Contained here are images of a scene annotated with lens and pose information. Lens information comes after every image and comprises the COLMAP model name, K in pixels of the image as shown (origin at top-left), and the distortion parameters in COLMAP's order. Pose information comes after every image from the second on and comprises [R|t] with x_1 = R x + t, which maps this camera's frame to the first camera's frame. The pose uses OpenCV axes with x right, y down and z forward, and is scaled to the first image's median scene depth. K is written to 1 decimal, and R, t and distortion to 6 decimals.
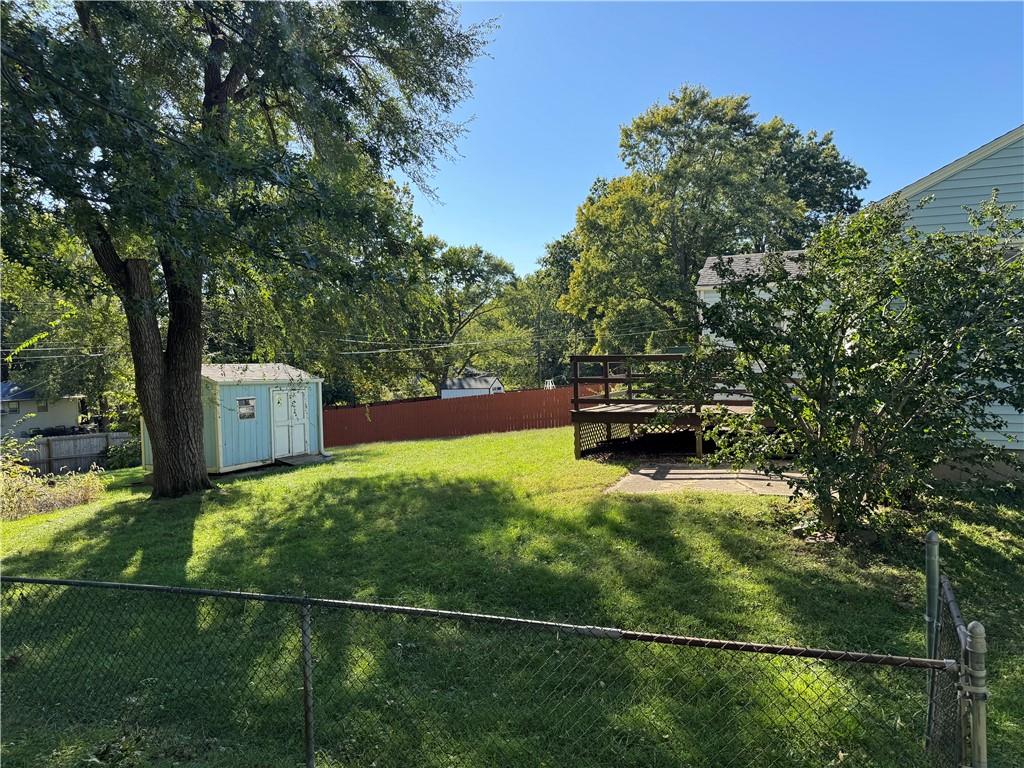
lens RADIAL K [[721.0, 0, 512.3], [0, 721.0, 387.6], [0, 0, 1]] dist [0.086653, -0.094449]
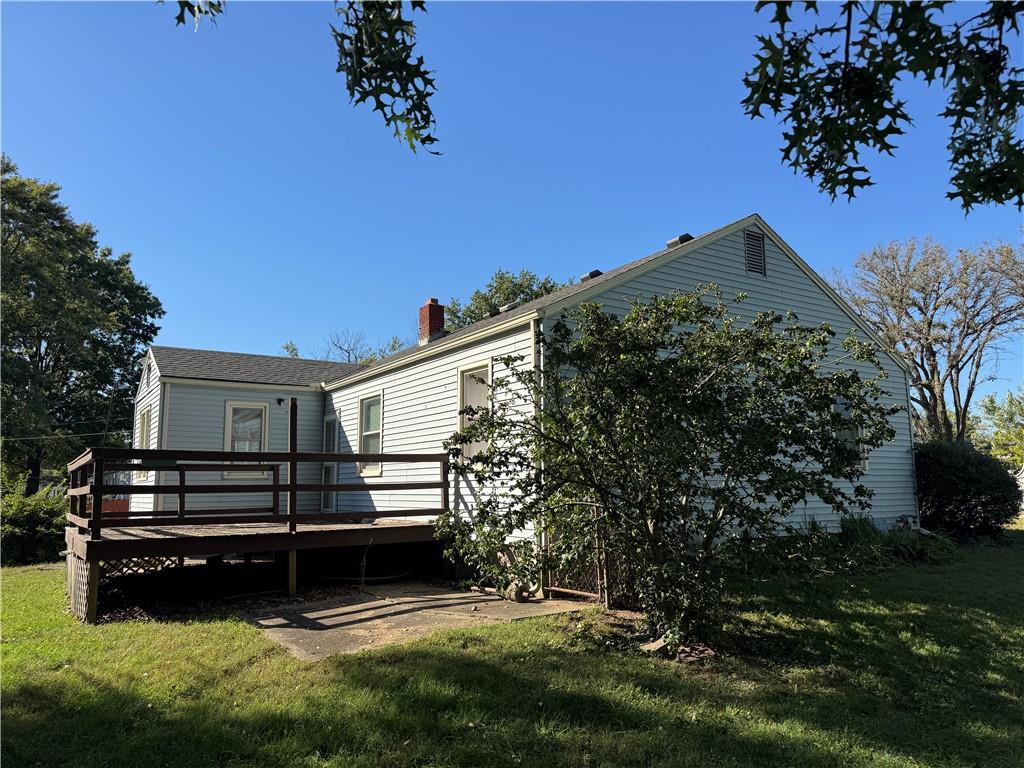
lens RADIAL K [[721.0, 0, 512.3], [0, 721.0, 387.6], [0, 0, 1]] dist [0.086653, -0.094449]
pose [[0.567086, 0.126597, 0.813871, -0.057533], [0.026230, 0.984840, -0.171468, 0.005564], [-0.823241, 0.118585, 0.555169, 0.088465]]
